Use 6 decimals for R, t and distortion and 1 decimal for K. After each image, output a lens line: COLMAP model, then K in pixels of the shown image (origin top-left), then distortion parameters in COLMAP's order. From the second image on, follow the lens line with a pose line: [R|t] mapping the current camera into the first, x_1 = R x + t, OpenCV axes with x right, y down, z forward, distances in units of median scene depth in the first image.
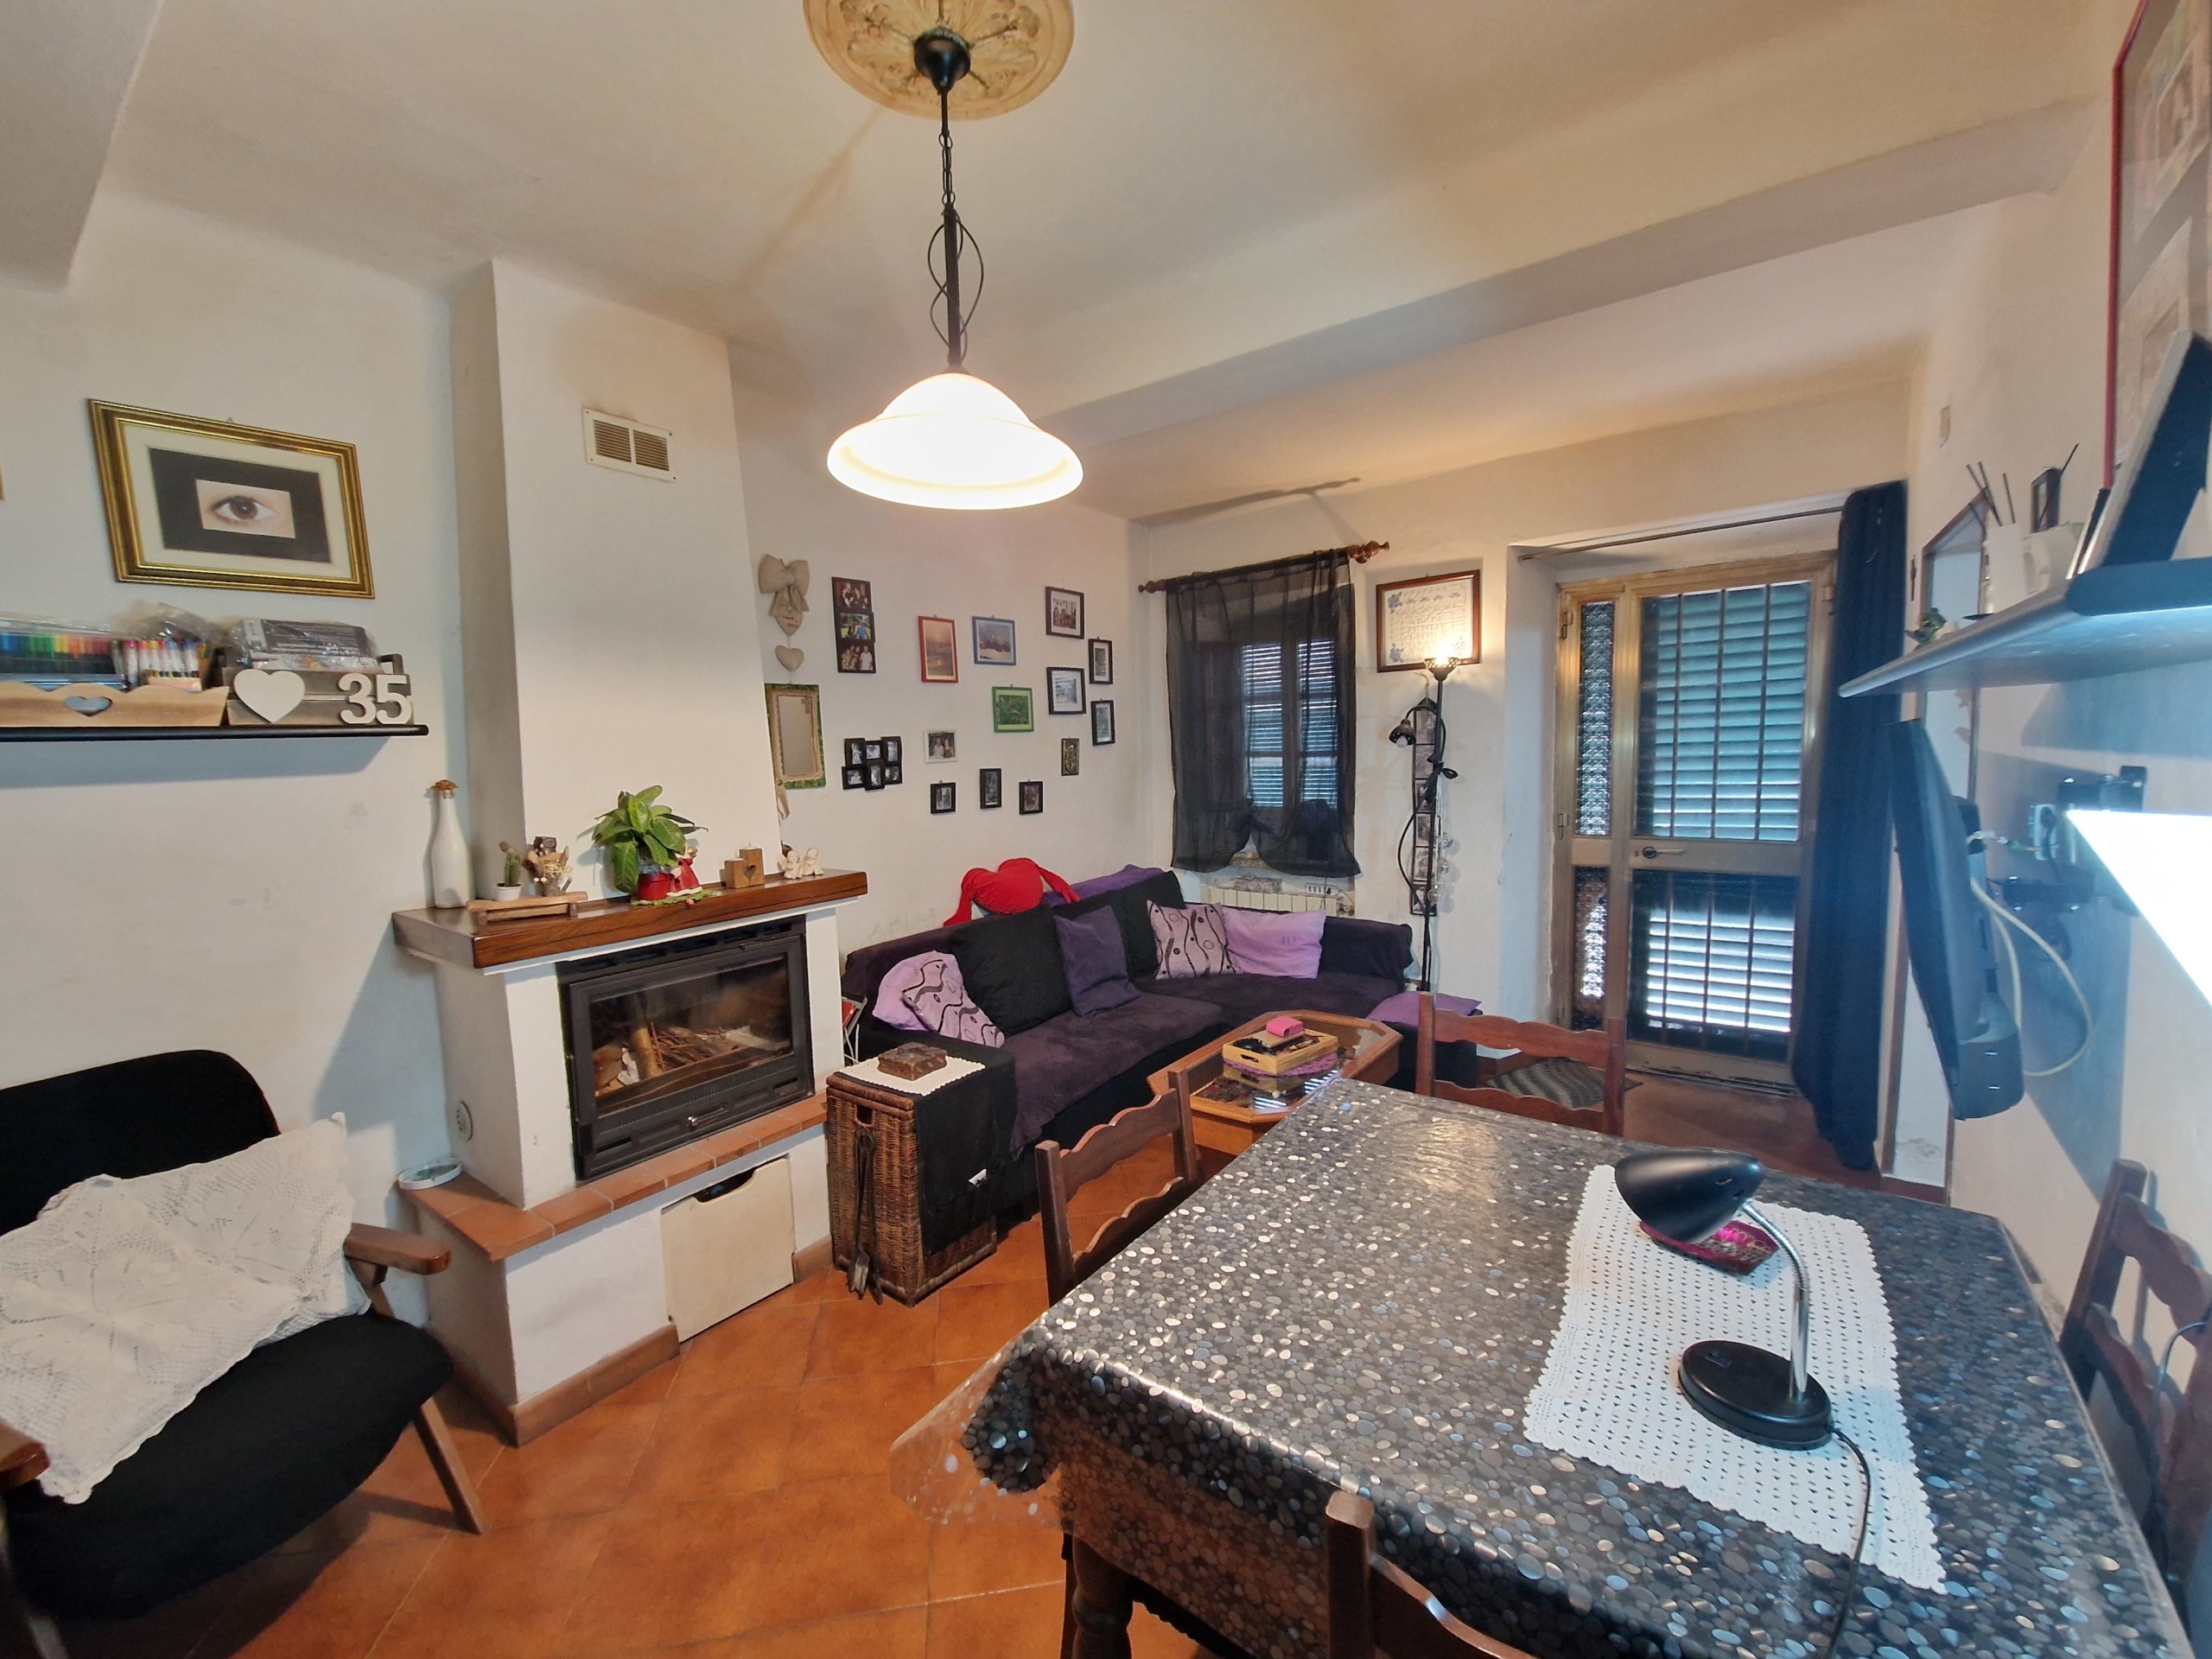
lens RADIAL K [[898.1, 0, 1109.8], [0, 898.1, 827.8], [0, 0, 1]] dist [0.001669, -0.002368]
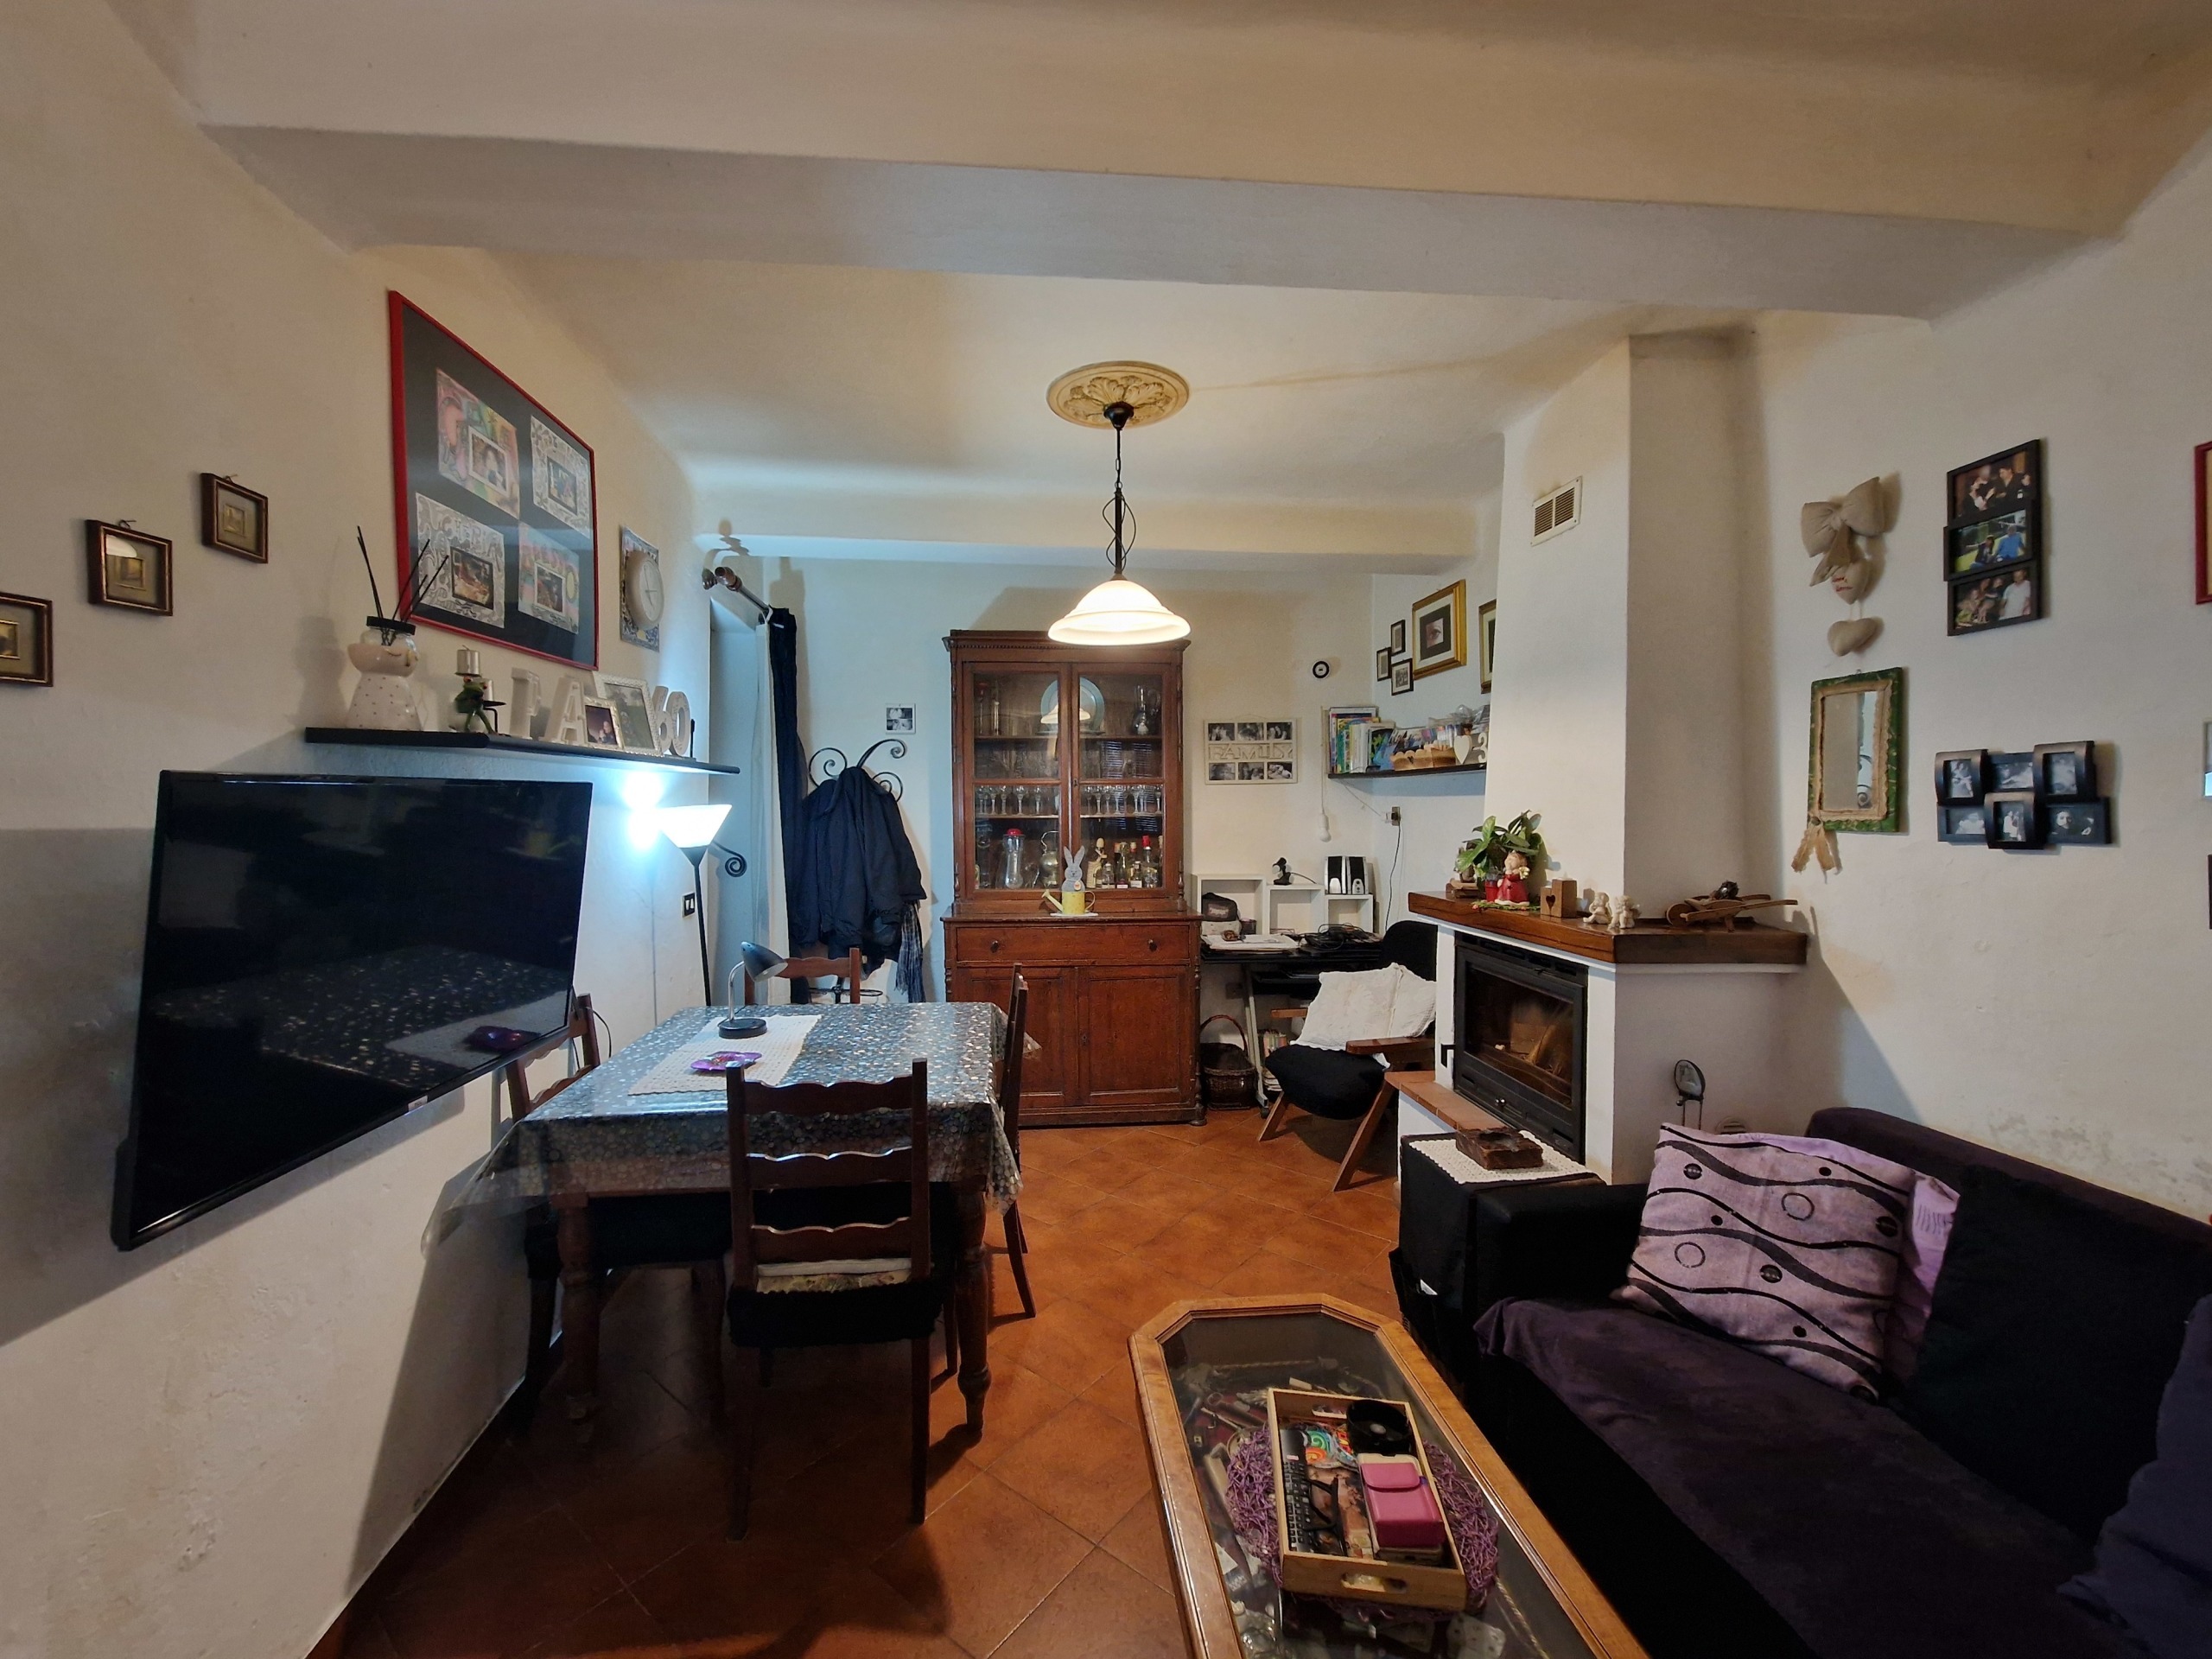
lens RADIAL K [[898.1, 0, 1100.6], [0, 898.1, 824.8], [0, 0, 1]] dist [0.001669, -0.002368]
pose [[-0.739210, 0.053511, -0.671346, 0.486914], [-0.029862, 0.993254, 0.112049, -0.102449], [0.672813, 0.102876, -0.732625, 1.070327]]
